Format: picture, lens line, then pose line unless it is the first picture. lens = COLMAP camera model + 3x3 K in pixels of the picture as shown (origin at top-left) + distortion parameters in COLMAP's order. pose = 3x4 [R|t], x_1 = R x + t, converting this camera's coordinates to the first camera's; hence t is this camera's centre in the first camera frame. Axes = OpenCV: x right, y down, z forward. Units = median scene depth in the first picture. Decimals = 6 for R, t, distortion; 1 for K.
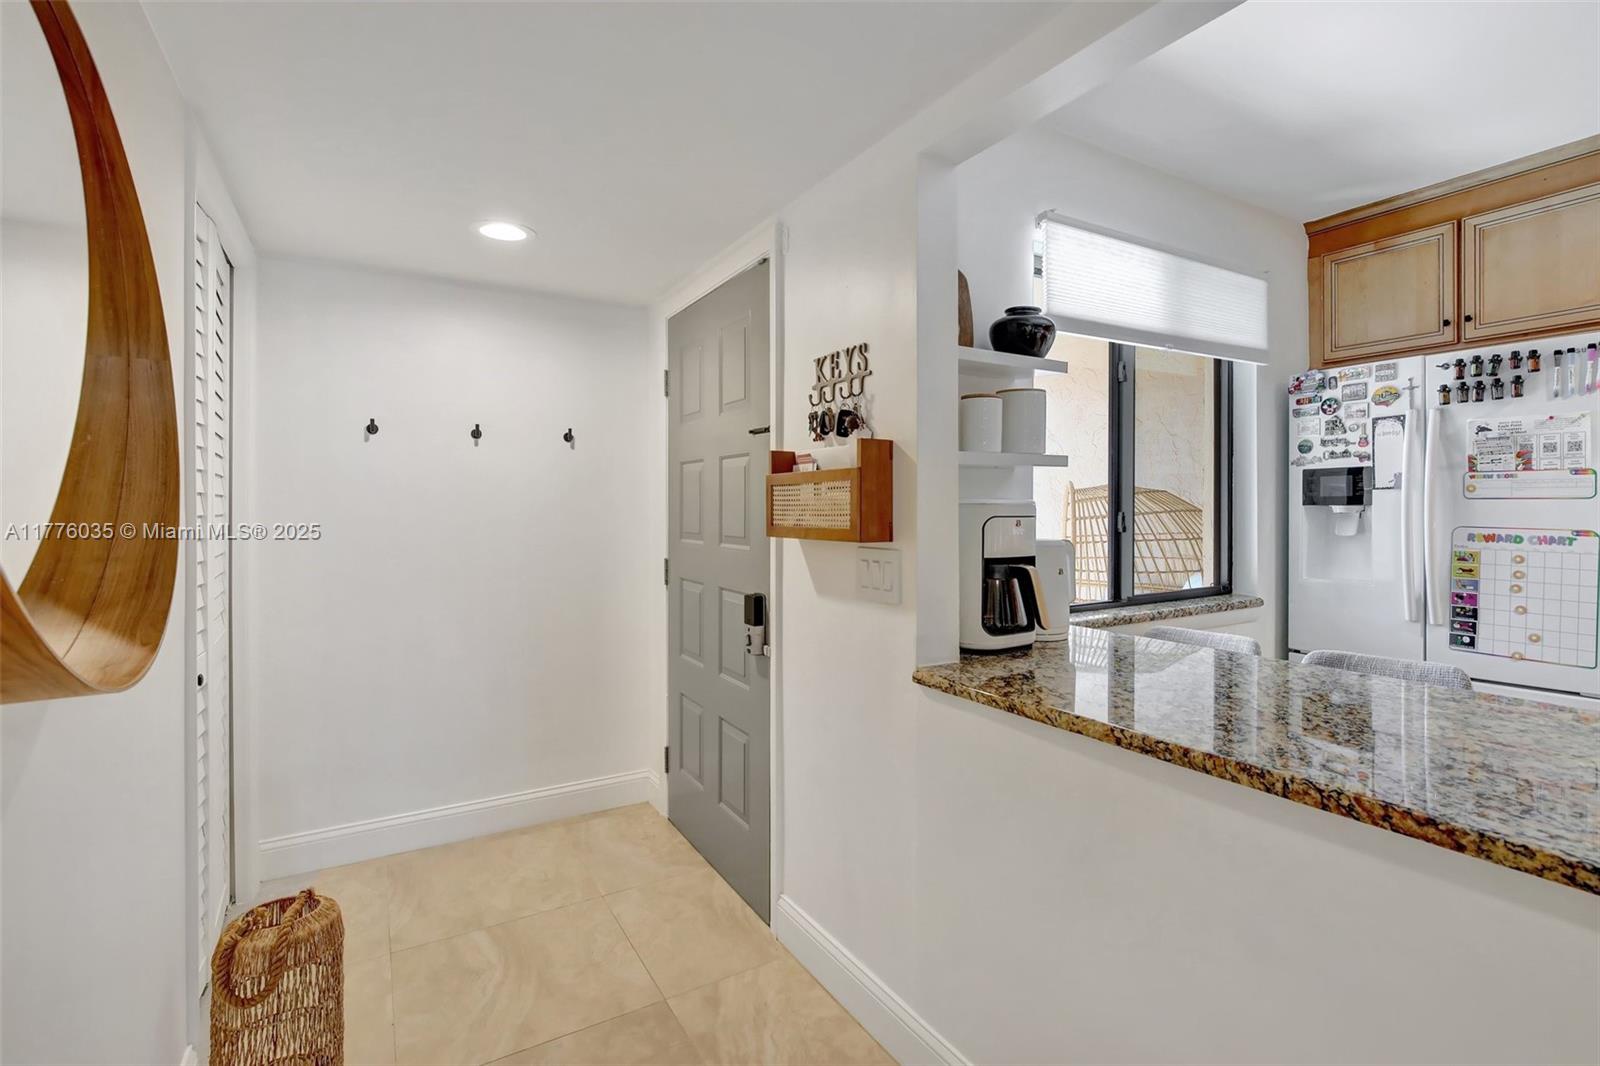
lens RADIAL K [[738.4, 0, 813.2], [0, 738.4, 509.0], [0, 0, 1]] dist [-0.013432, 0.000001]
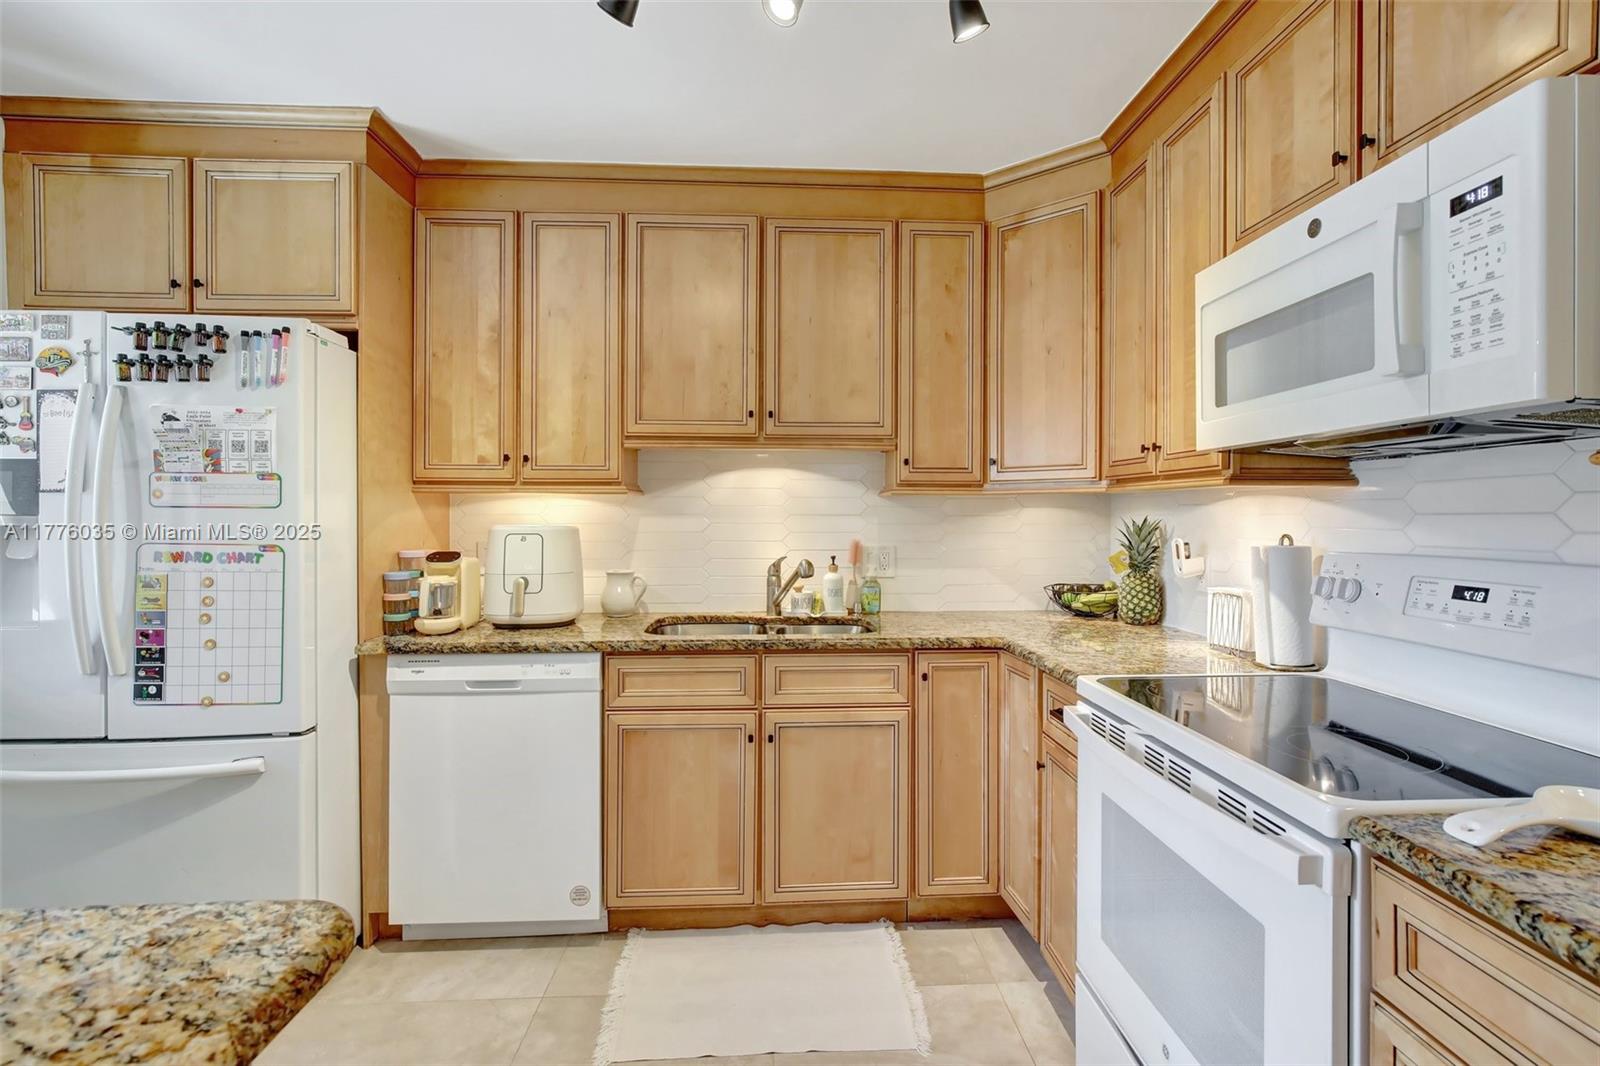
lens RADIAL K [[740.5, 0, 807.5], [0, 740.5, 519.9], [0, 0, 1]] dist [-0.015104, 0.007928]
pose [[0.470230, -0.003367, 0.882538, 0.558762], [0.000978, 0.999994, 0.003294, -0.002276], [-0.882544, -0.000686, 0.470230, 0.027344]]
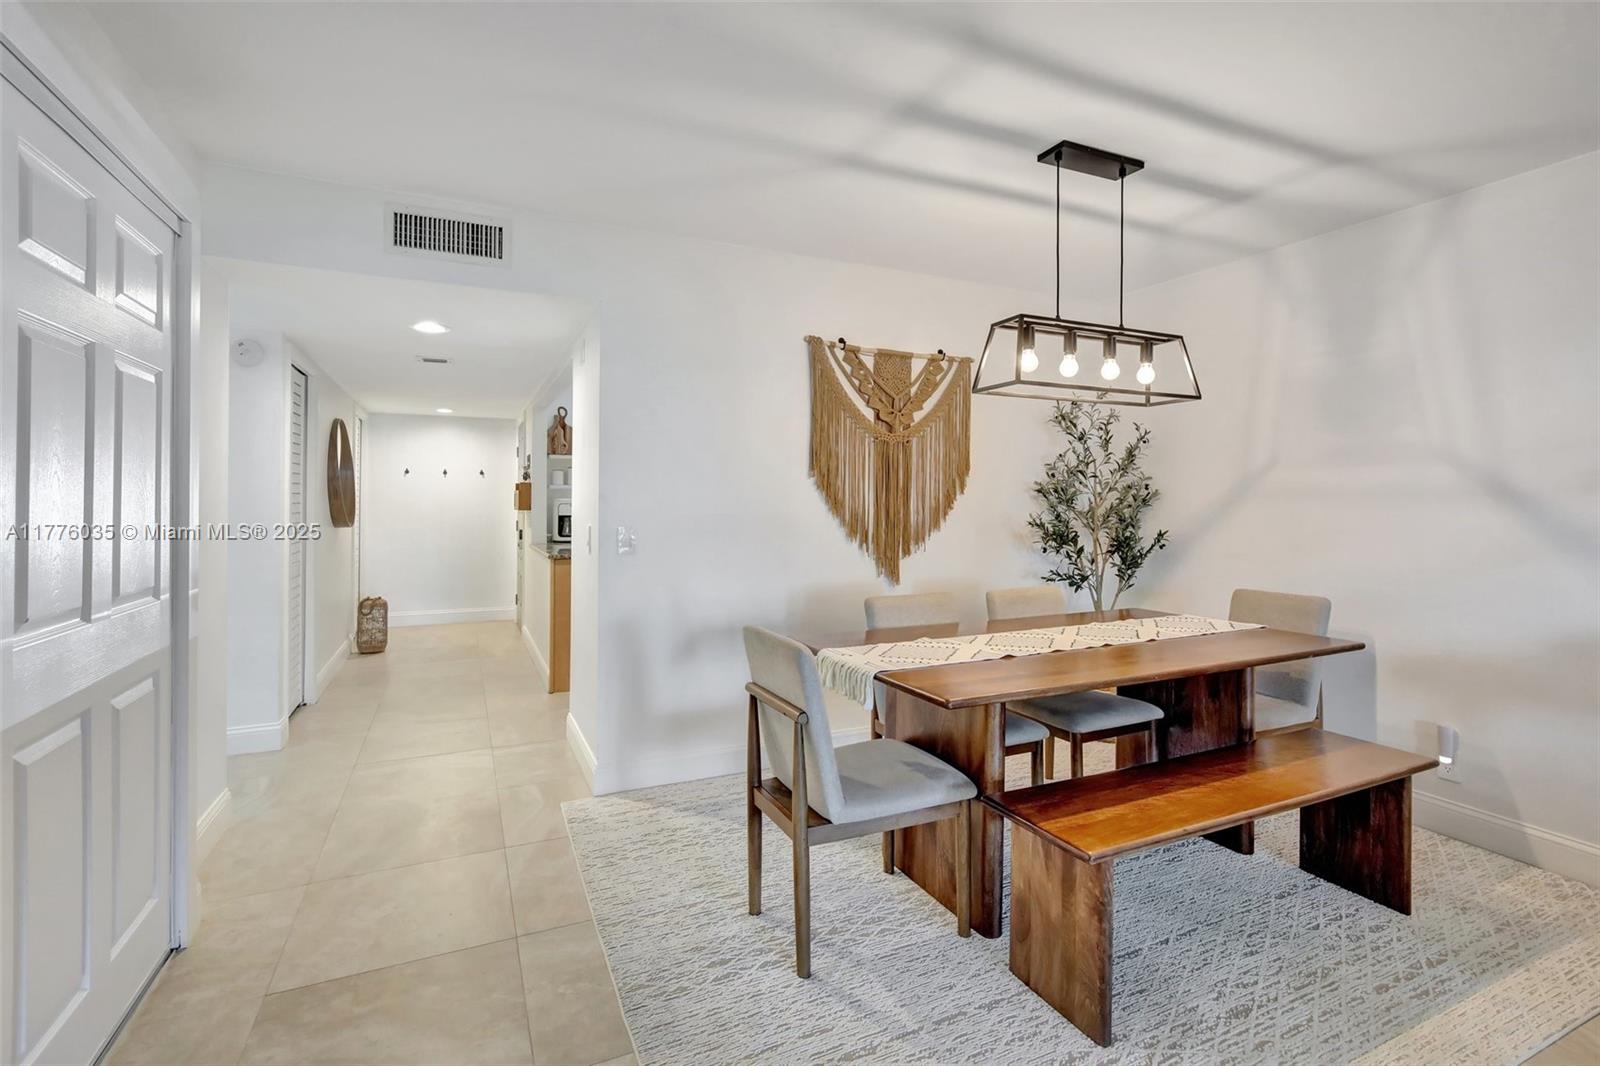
lens RADIAL K [[746.0, 0, 810.6], [0, 746.0, 497.1], [0, 0, 1]] dist [-0.003450, -0.000492]
pose [[0.994421, 0.004863, -0.105373, 1.430457], [-0.005763, 0.999949, -0.008238, 0.001462], [0.105328, 0.008800, 0.994399, -1.932615]]
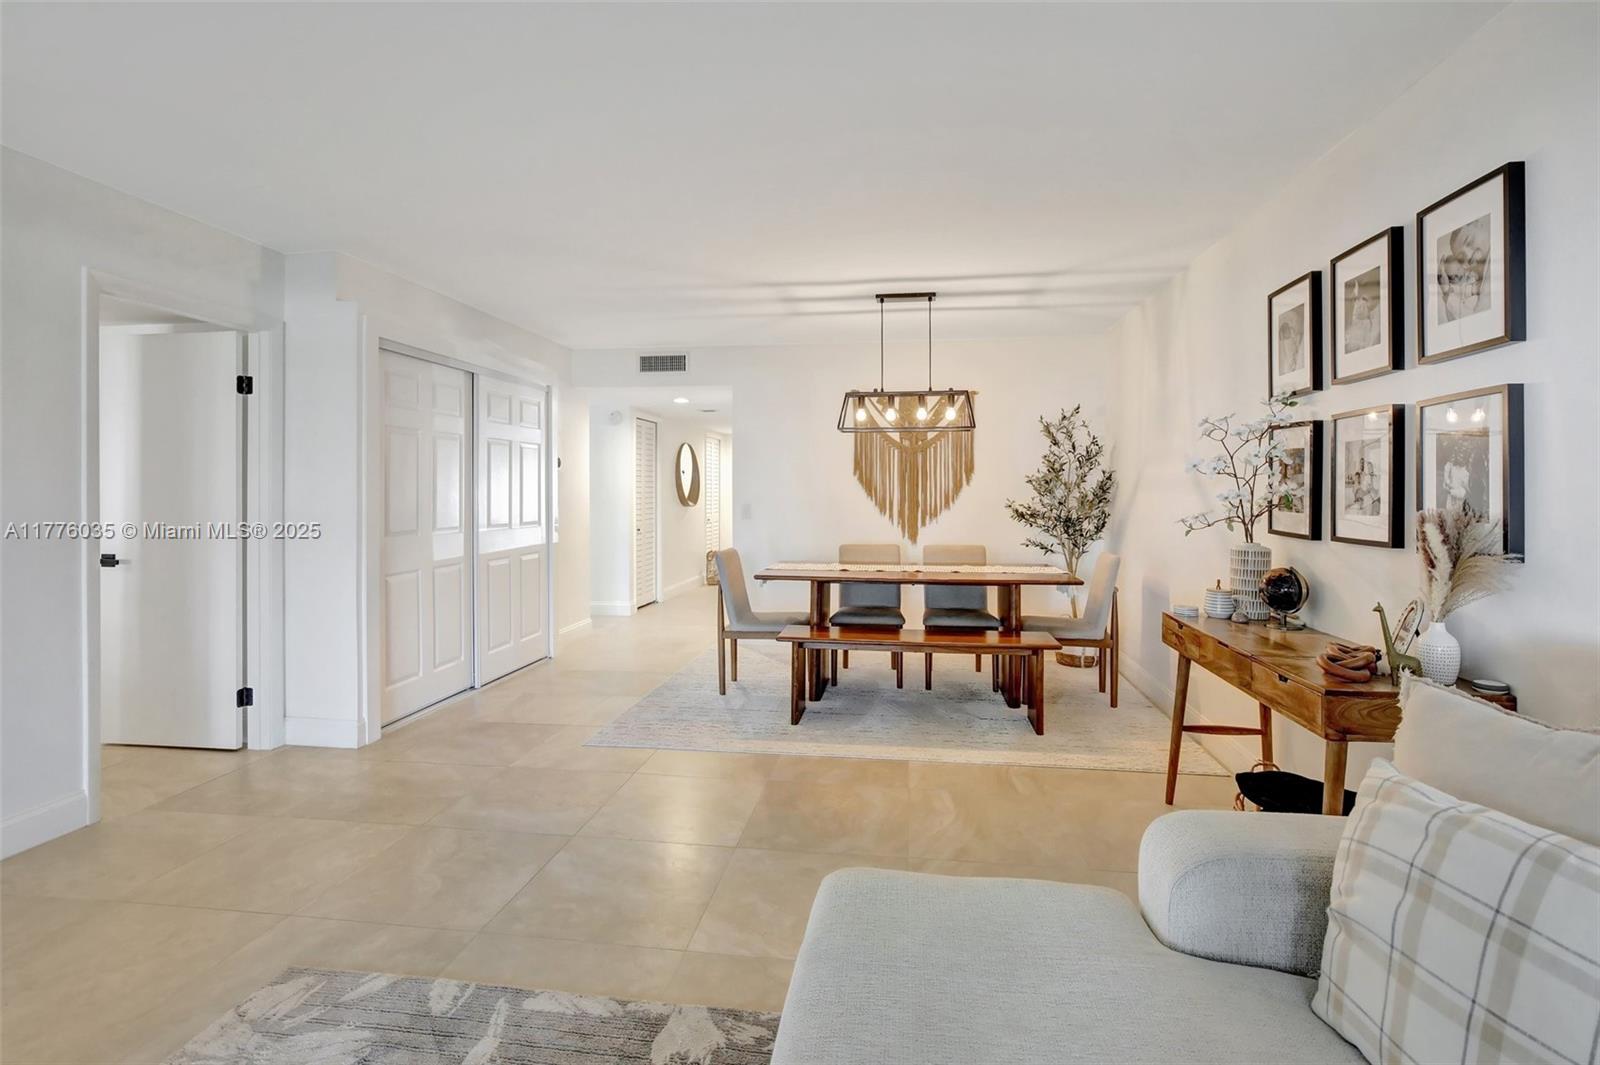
lens RADIAL K [[756.3, 0, 817.0], [0, 756.3, 487.1], [0, 0, 1]] dist [-0.004577, -0.000251]
pose [[0.783454, -0.001233, -0.621448, 2.834722], [-0.004362, 0.999962, -0.007483, 0.005775], [0.621434, 0.008573, 0.783419, -2.521695]]
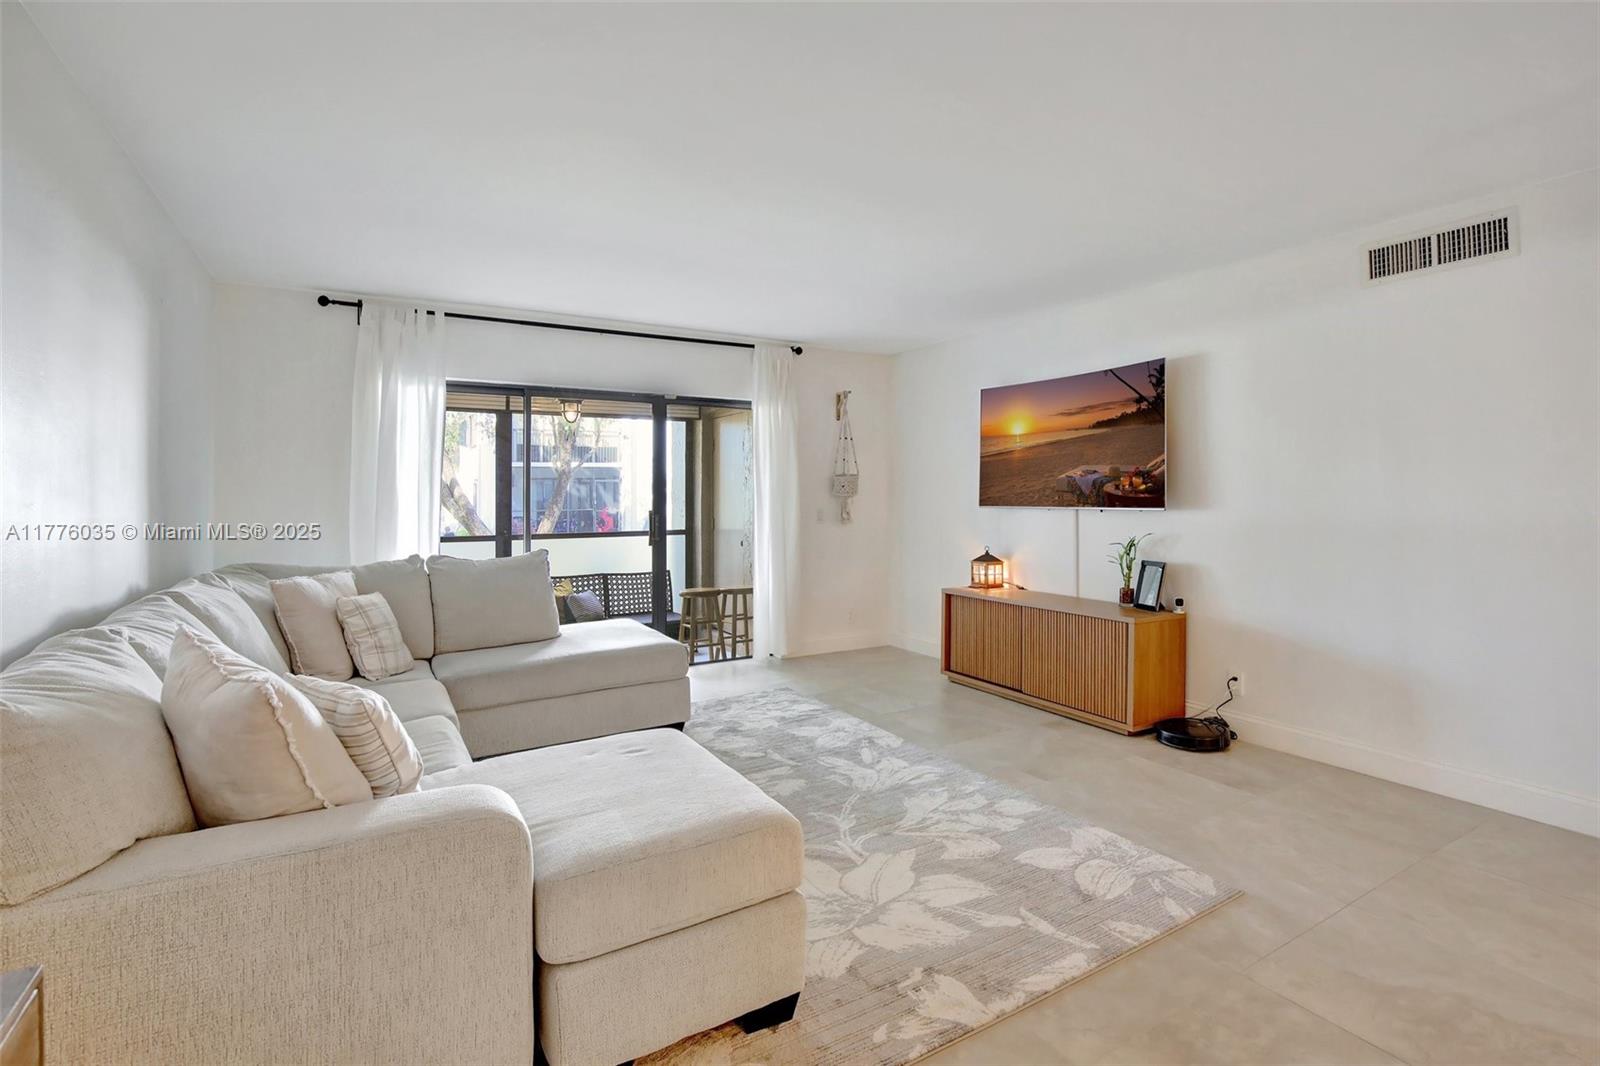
lens RADIAL K [[766.6, 0, 829.7], [0, 766.6, 495.3], [0, 0, 1]] dist [-0.032735, -0.000190]
pose [[-0.999945, 0.009306, -0.004926, 2.372364], [0.009279, 0.999942, 0.005474, 0.004093], [0.004977, 0.005428, -0.999973, -1.165226]]
